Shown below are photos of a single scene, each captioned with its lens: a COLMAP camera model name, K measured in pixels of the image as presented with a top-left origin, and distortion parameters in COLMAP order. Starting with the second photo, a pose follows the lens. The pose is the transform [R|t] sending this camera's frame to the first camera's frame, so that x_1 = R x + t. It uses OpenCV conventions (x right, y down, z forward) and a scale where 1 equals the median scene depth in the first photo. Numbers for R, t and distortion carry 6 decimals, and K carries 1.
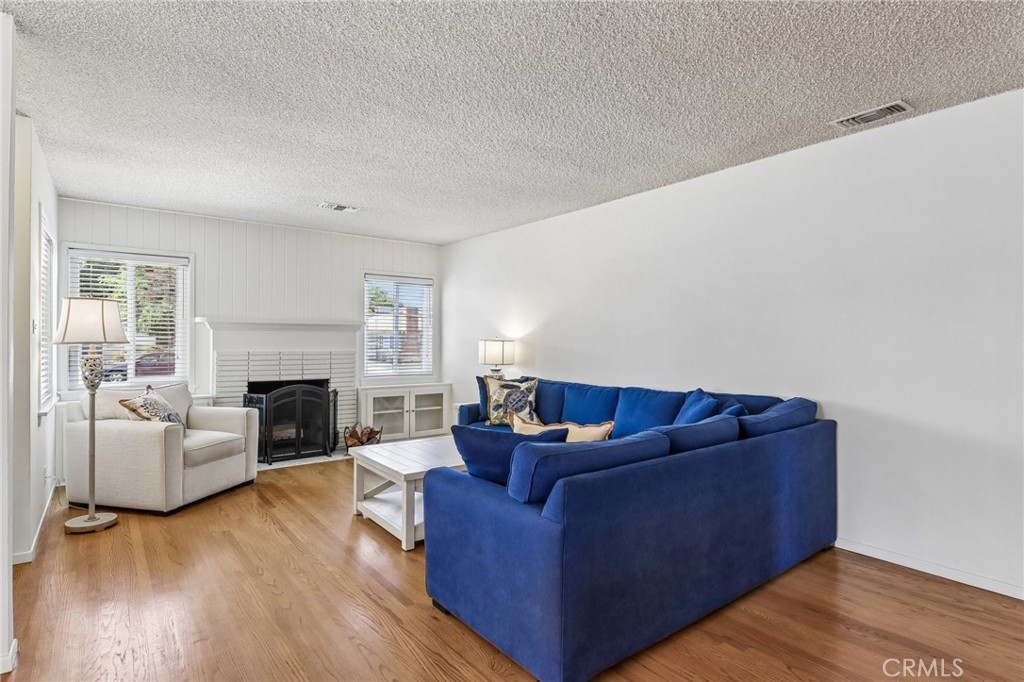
lens RADIAL K [[533.8, 0, 518.1], [0, 533.8, 341.8], [0, 0, 1]] dist [-0.005439, -0.001281]
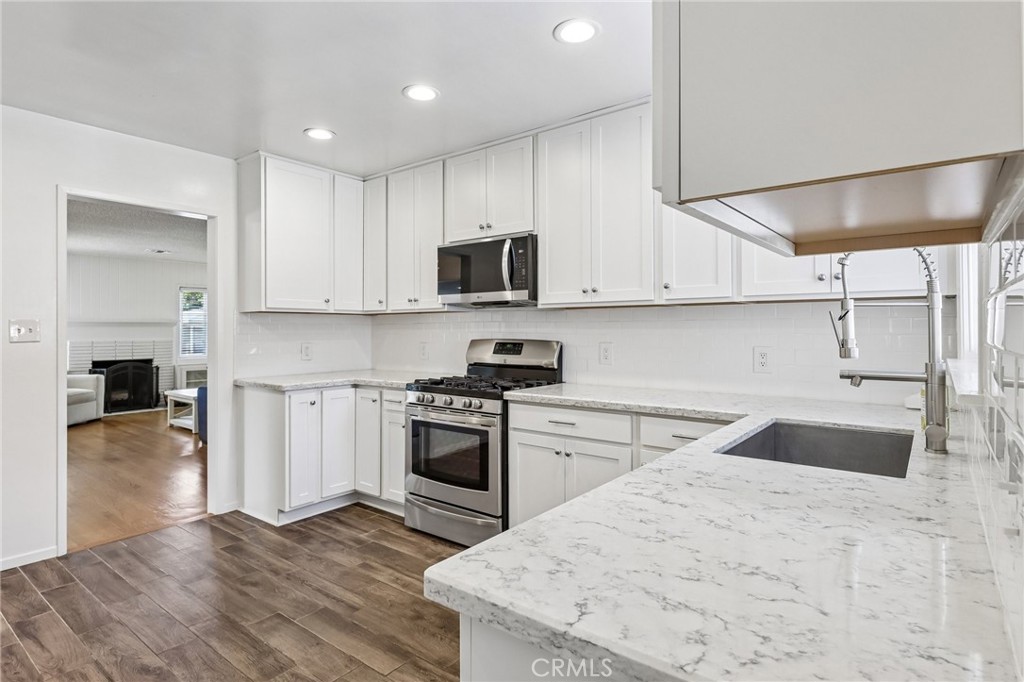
lens RADIAL K [[533.8, 0, 505.3], [0, 533.8, 331.6], [0, 0, 1]] dist [-0.005439, -0.001281]
pose [[0.969710, -0.008009, 0.244128, 0.249502], [0.009297, 0.999948, -0.004125, 0.009401], [-0.244082, 0.006270, 0.969734, -0.715206]]
